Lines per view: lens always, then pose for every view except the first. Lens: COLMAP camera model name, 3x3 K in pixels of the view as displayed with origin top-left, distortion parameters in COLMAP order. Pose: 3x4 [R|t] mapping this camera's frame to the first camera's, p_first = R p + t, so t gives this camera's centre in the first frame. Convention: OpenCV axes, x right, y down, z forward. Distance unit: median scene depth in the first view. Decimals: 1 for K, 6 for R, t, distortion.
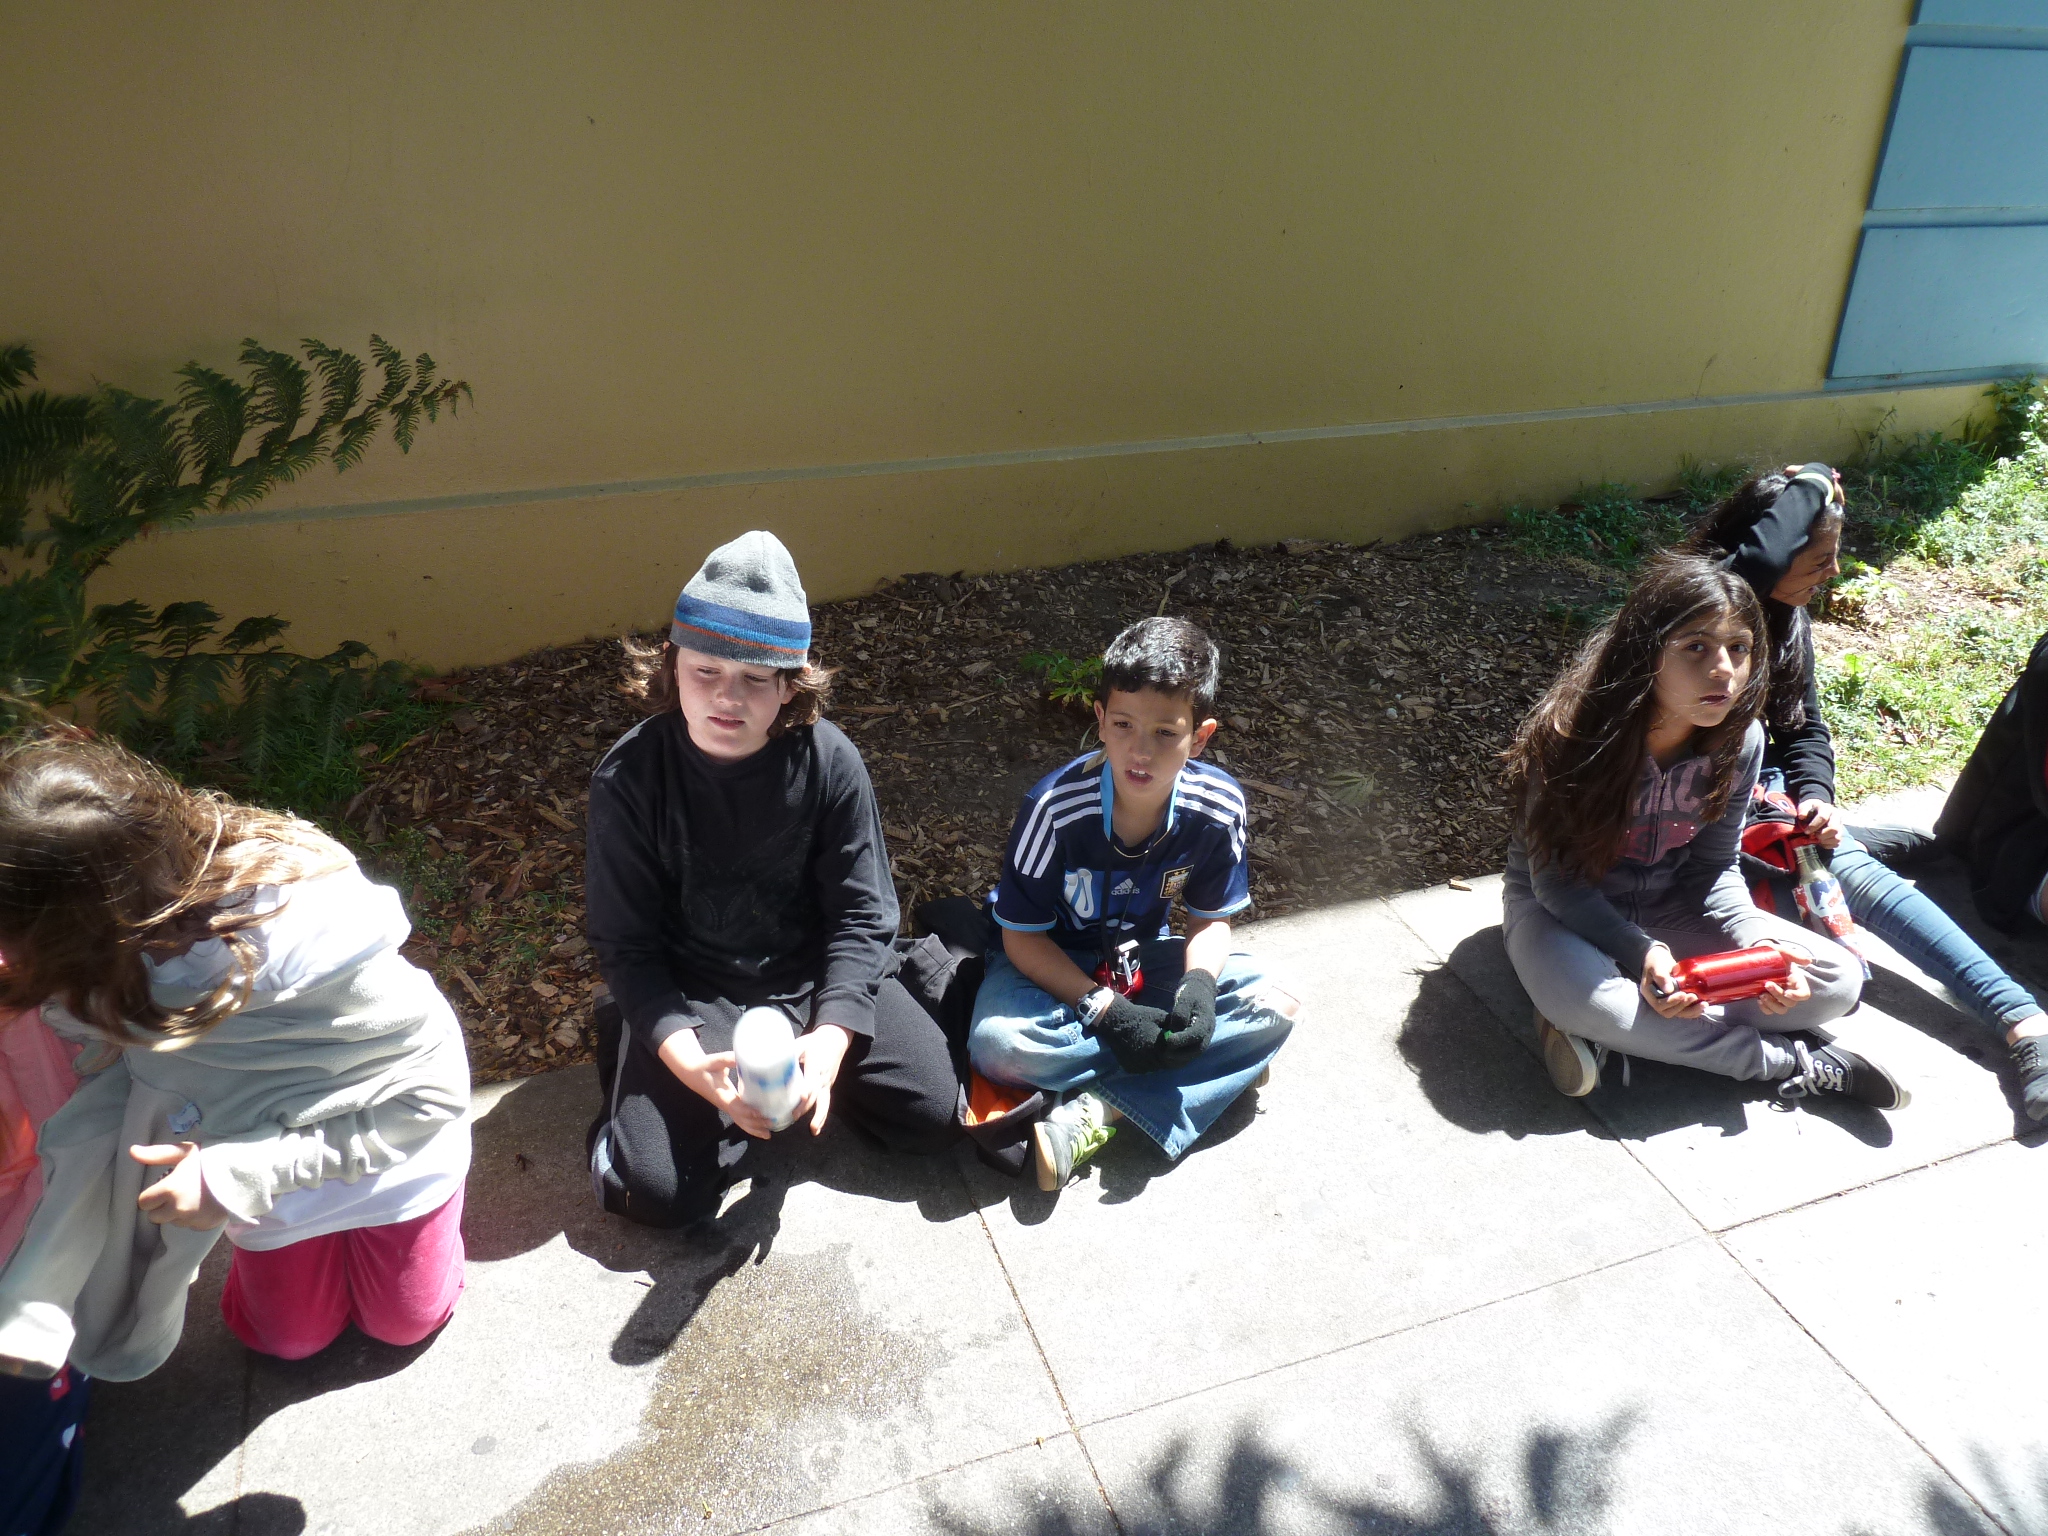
lens RADIAL K [[1513.1, 0, 1024.0], [0, 1513.1, 768.0], [0, 0, 1]] dist [-0.028552, -0.004069]
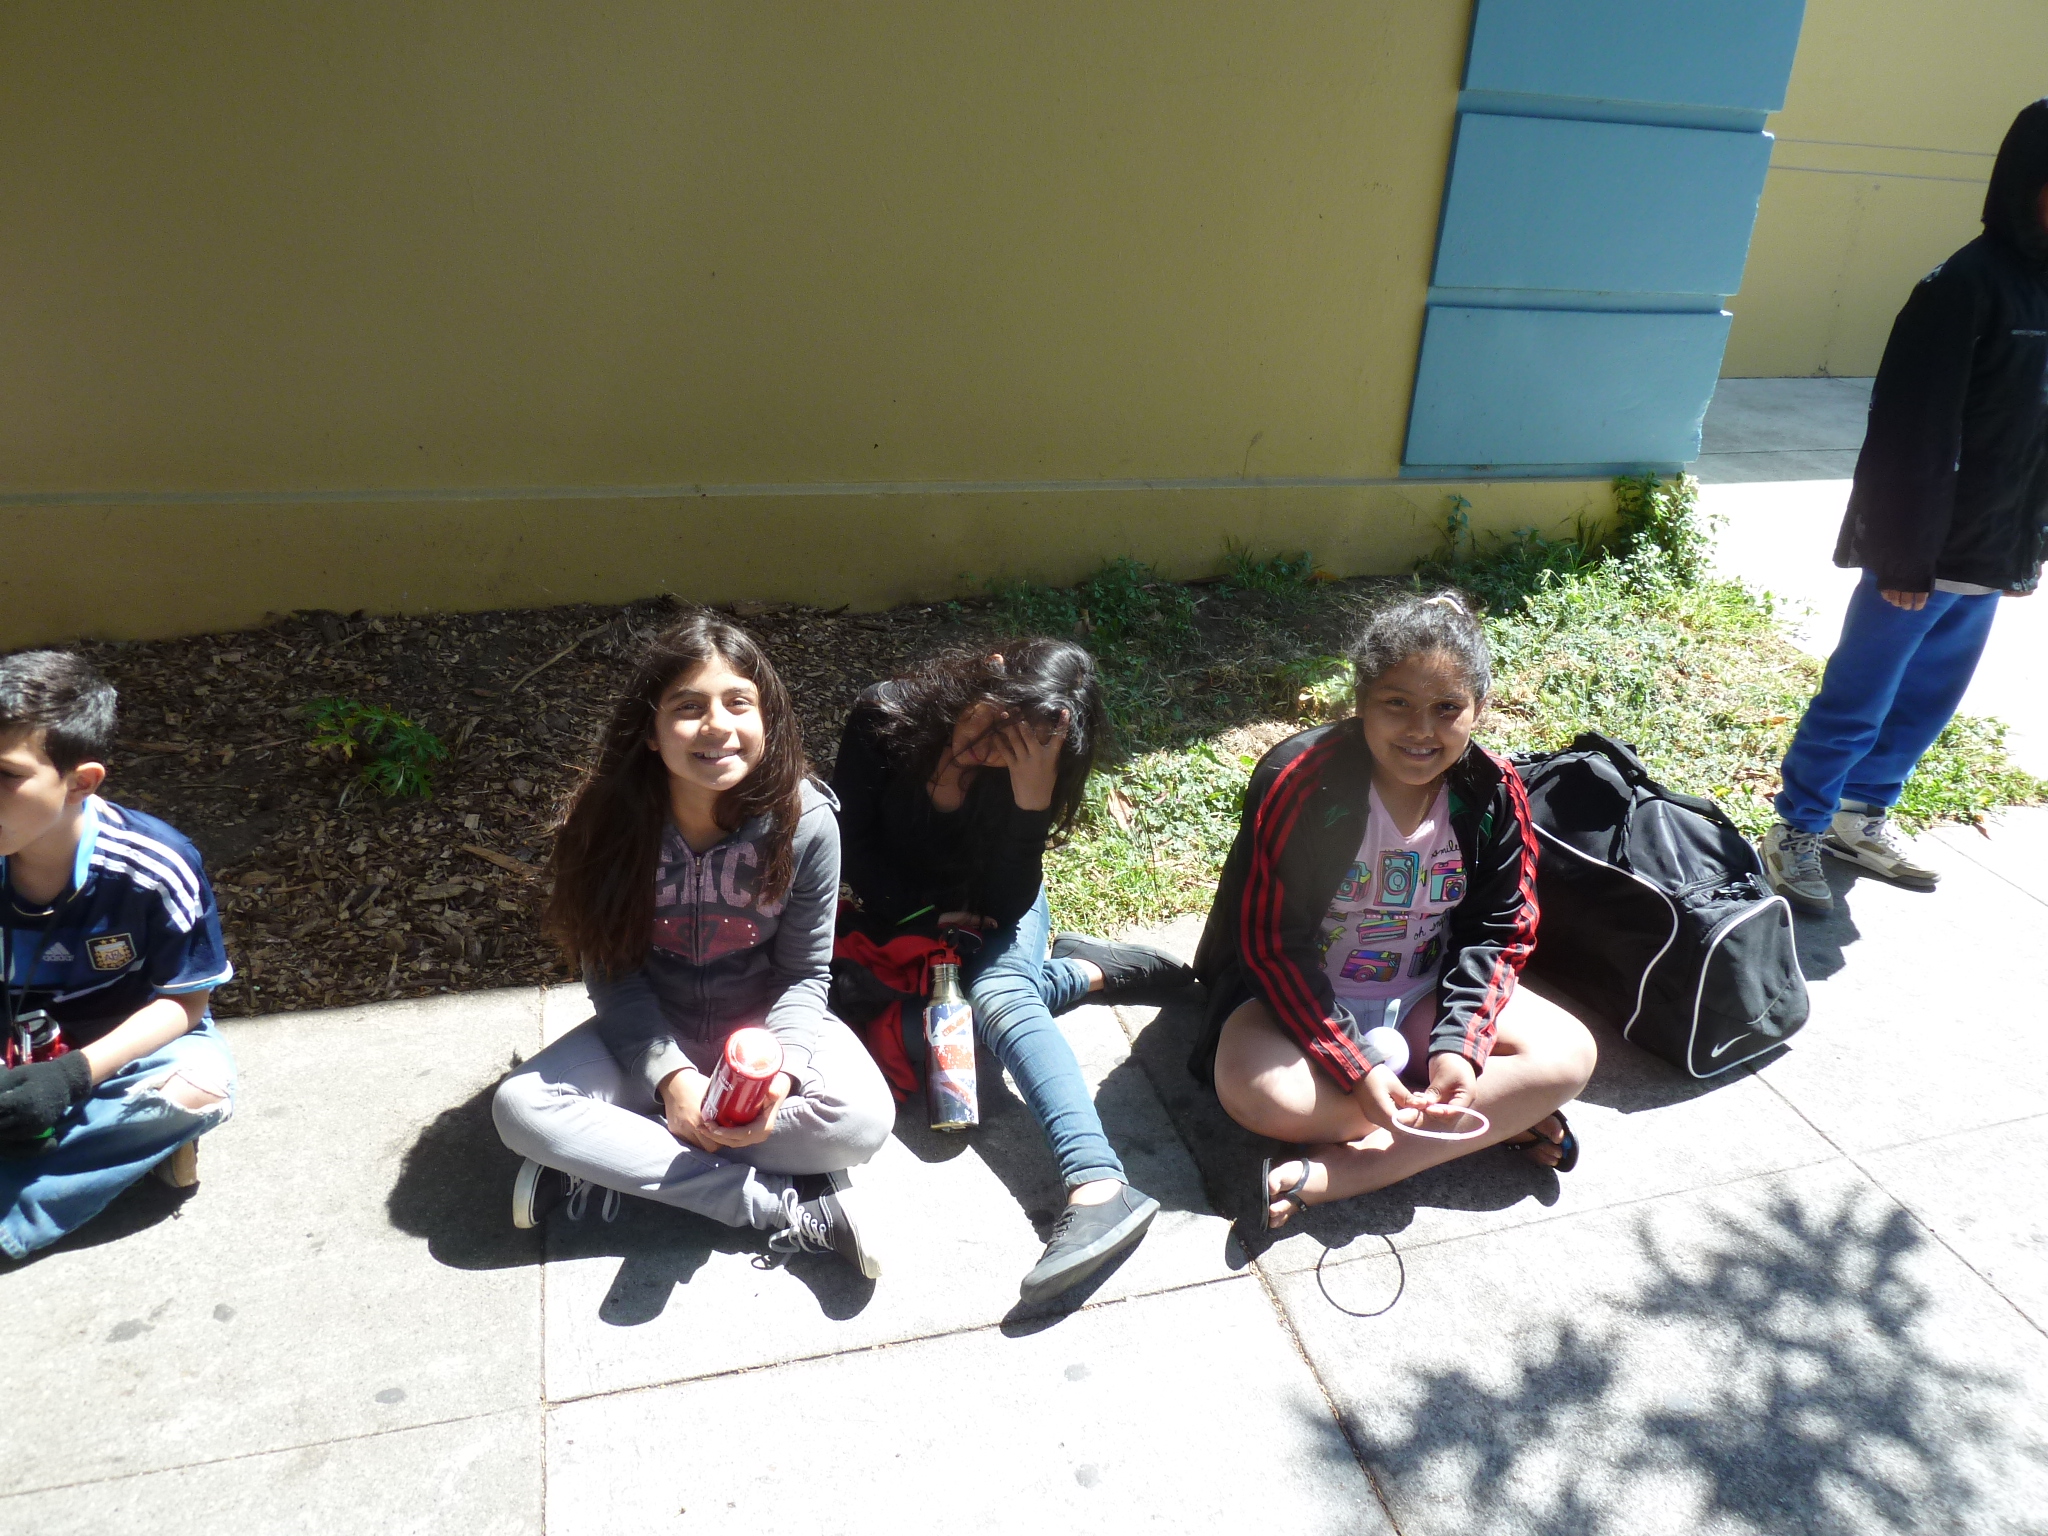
lens RADIAL K [[1513.1, 0, 1024.0], [0, 1513.1, 768.0], [0, 0, 1]] dist [-0.028552, -0.004069]
pose [[0.996868, 0.067379, -0.041392, 0.421003], [-0.069122, 0.996714, -0.042234, -0.020240], [0.038410, 0.044963, 0.998250, 0.076199]]
